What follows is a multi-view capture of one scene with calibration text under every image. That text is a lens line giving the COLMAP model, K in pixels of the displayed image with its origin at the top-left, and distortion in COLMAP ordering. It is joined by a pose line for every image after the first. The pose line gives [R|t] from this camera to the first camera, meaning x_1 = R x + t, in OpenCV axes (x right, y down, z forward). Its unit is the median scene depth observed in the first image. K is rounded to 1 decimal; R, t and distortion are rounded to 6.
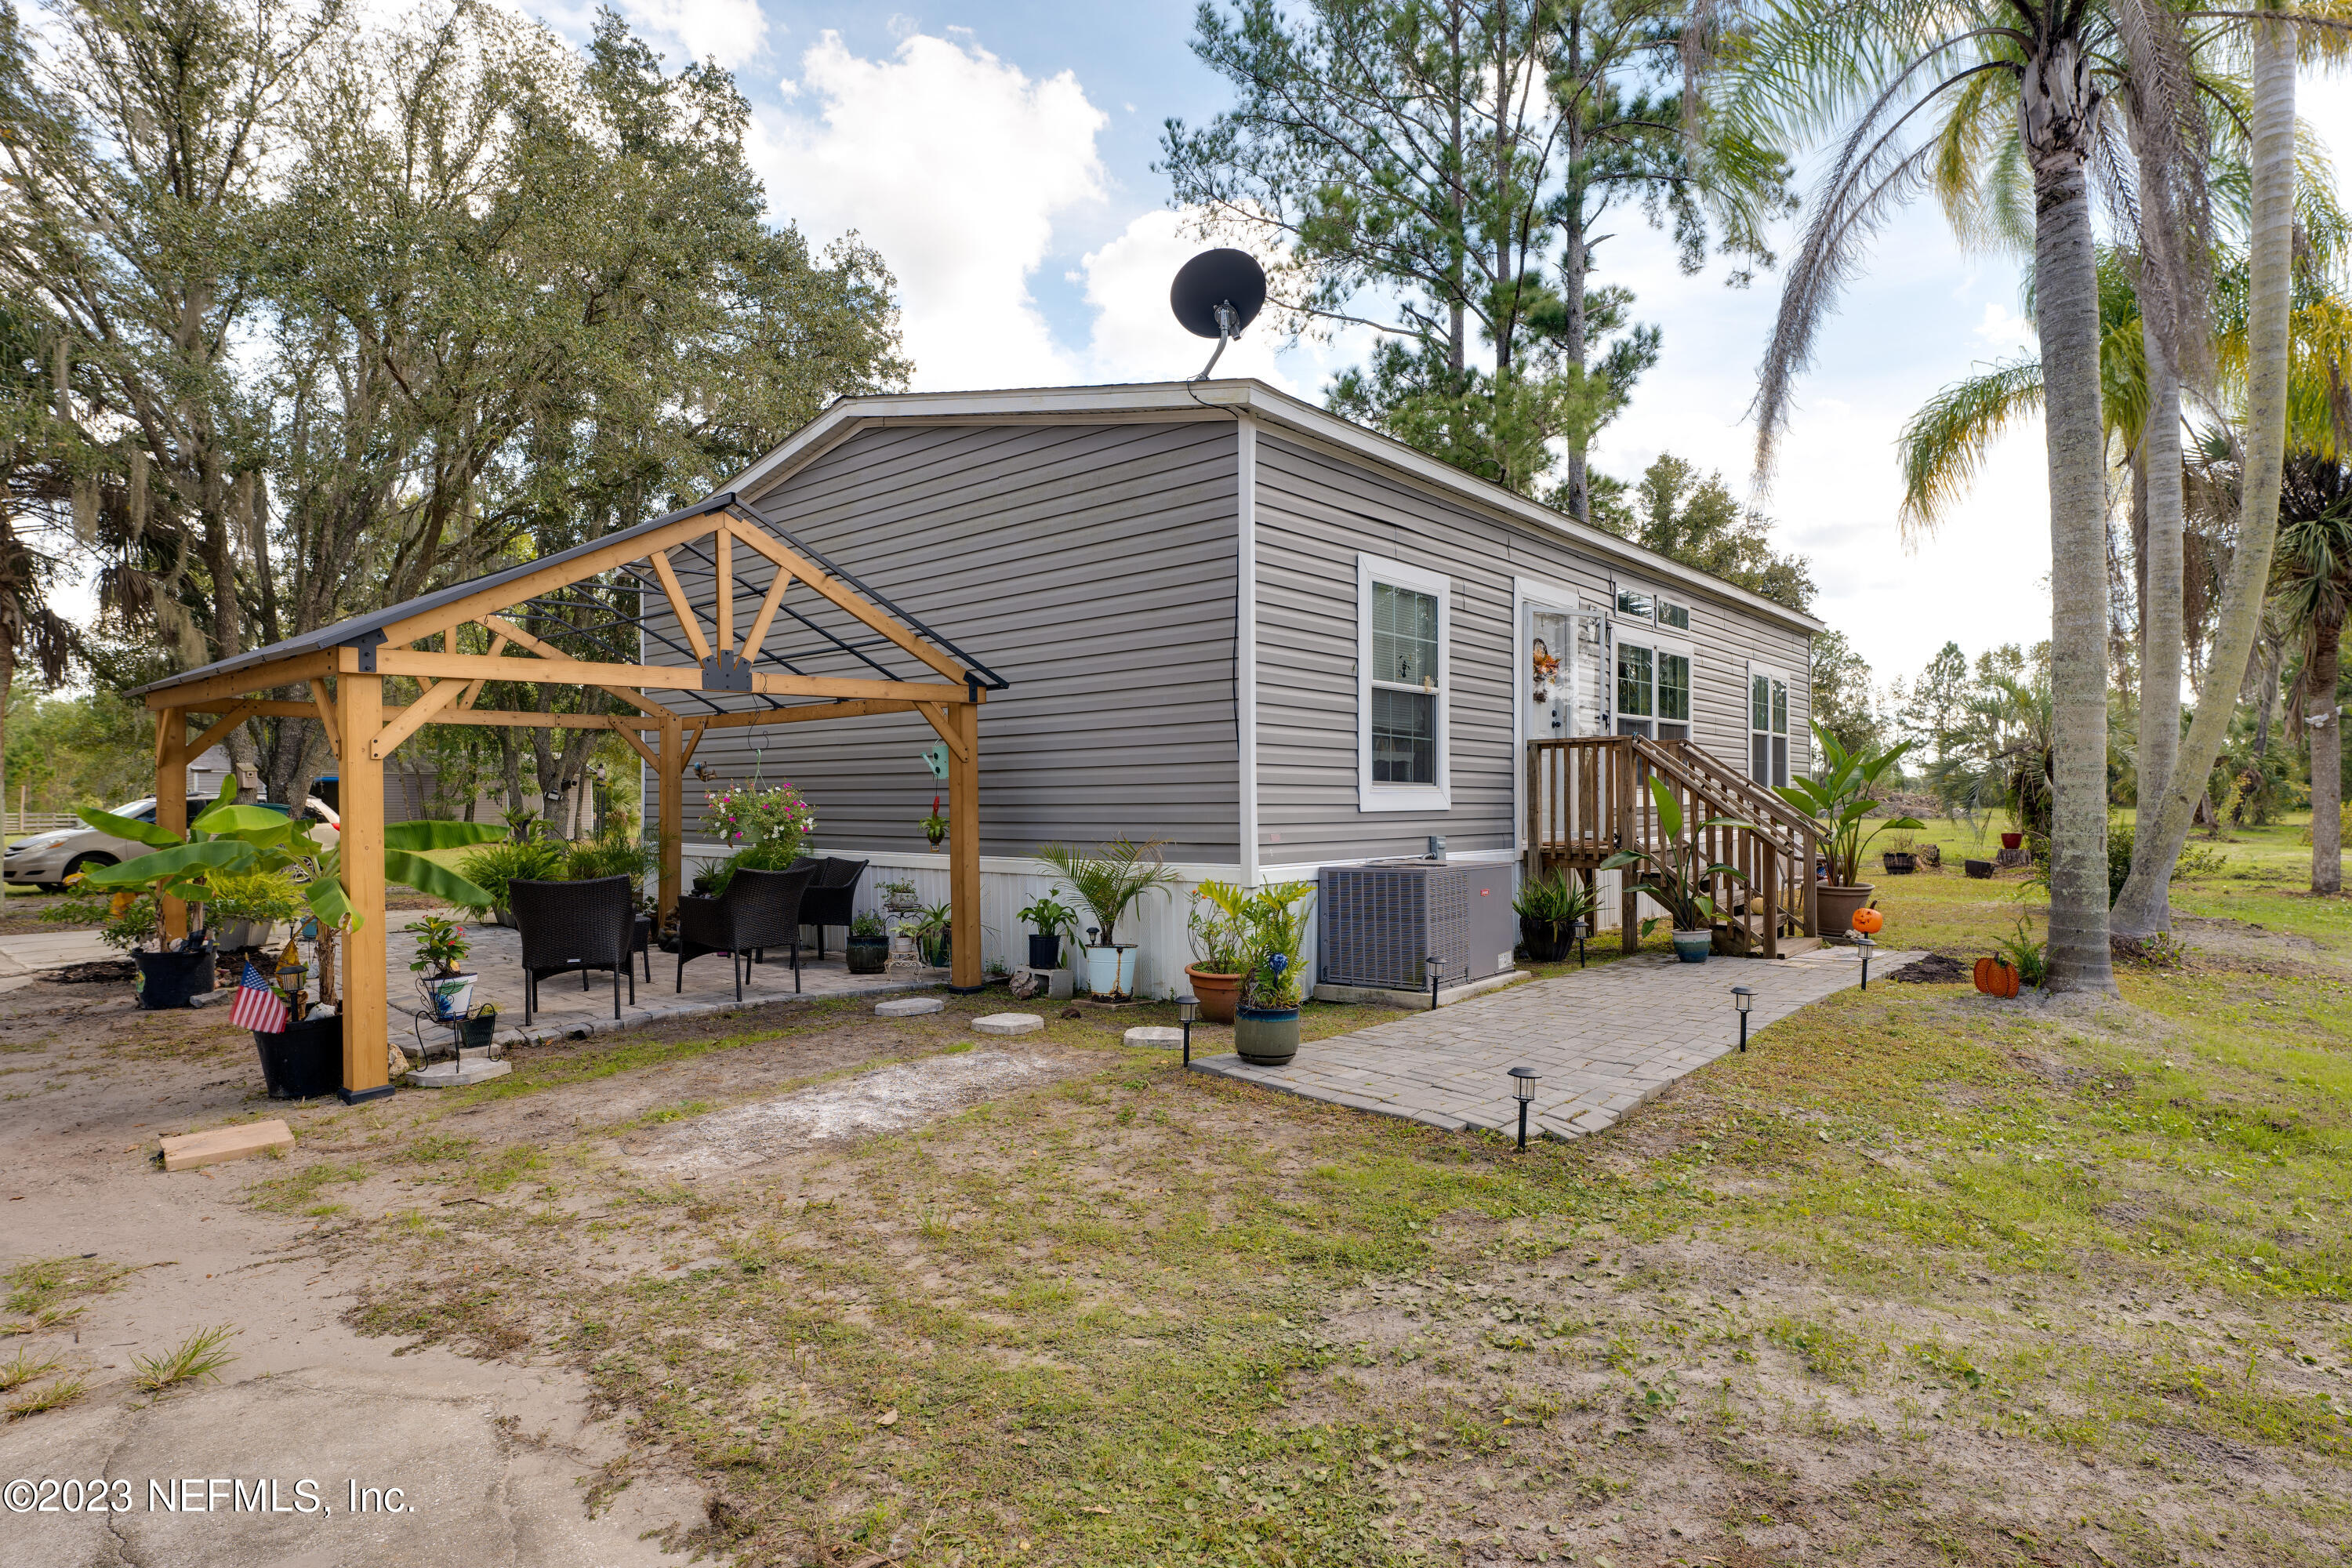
lens RADIAL K [[1225.6, 0, 1176.0], [0, 1225.6, 784.0], [0, 0, 1]] dist [0.000640, 0.000120]
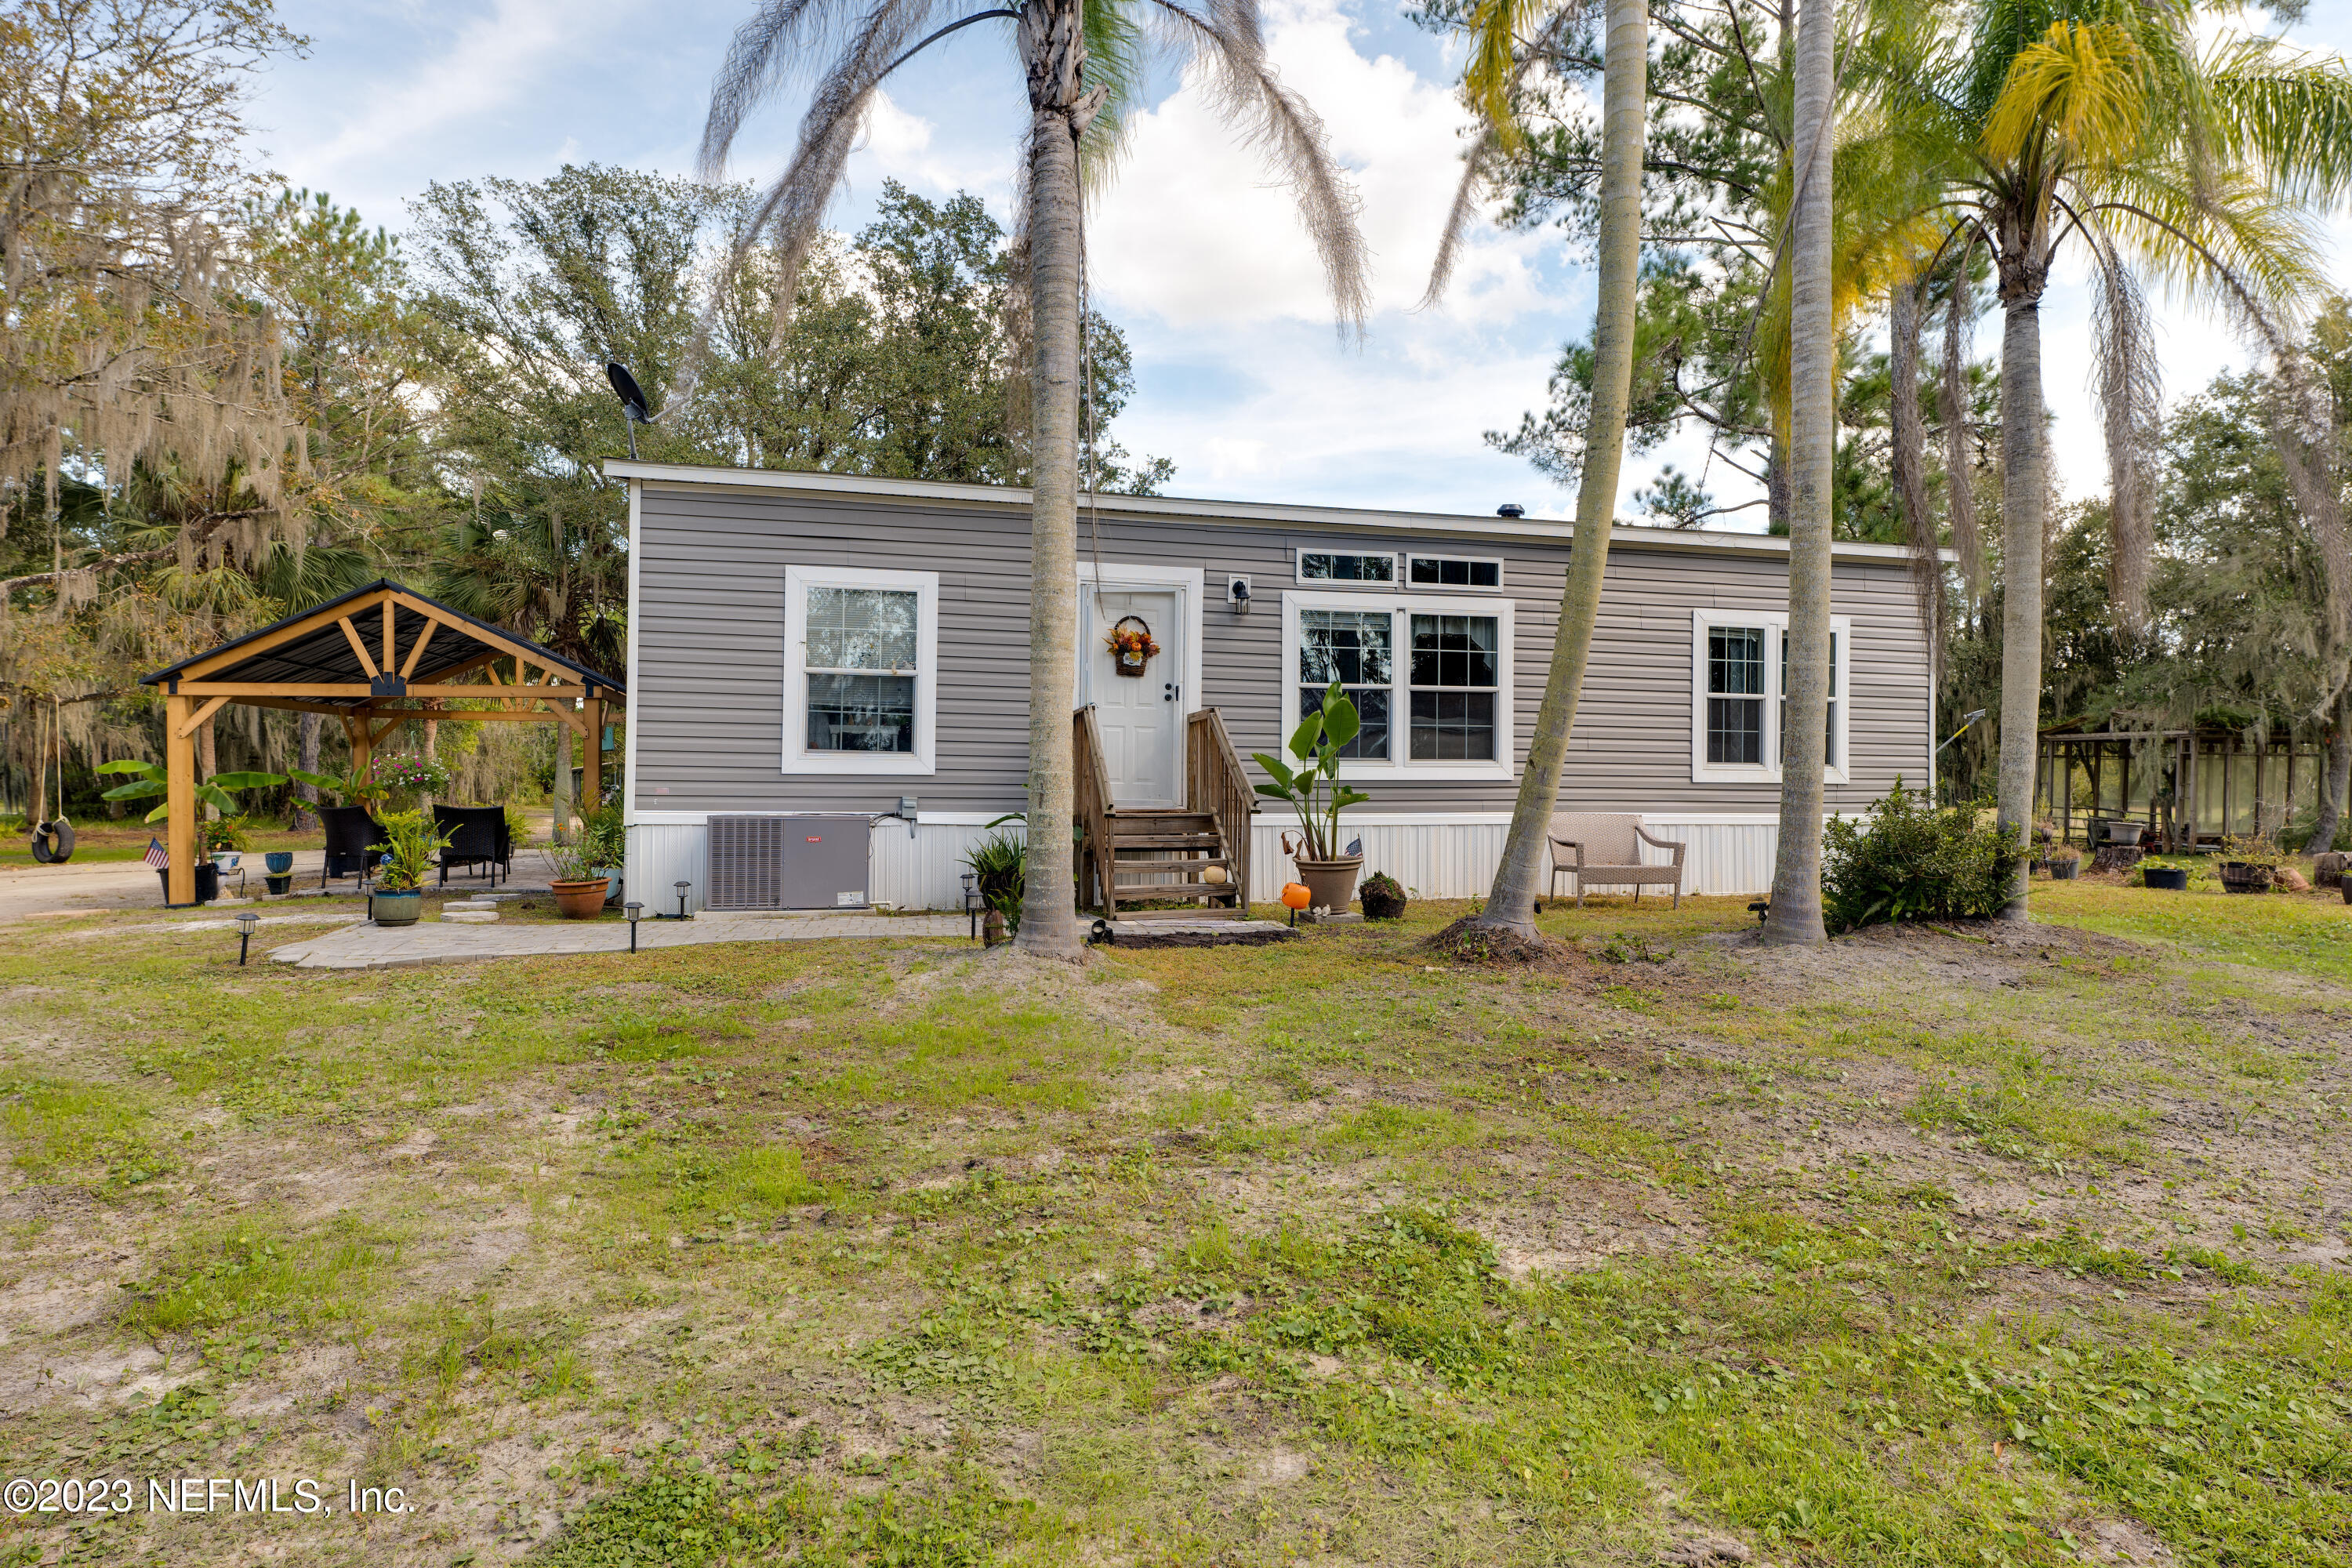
lens RADIAL K [[1225.6, 0, 1176.0], [0, 1225.6, 784.0], [0, 0, 1]] dist [0.000640, 0.000120]
pose [[0.804014, 0.009146, -0.594540, 1.232057], [-0.005497, 0.999953, 0.007949, 0.022058], [0.594585, -0.003123, 0.804027, 0.224617]]
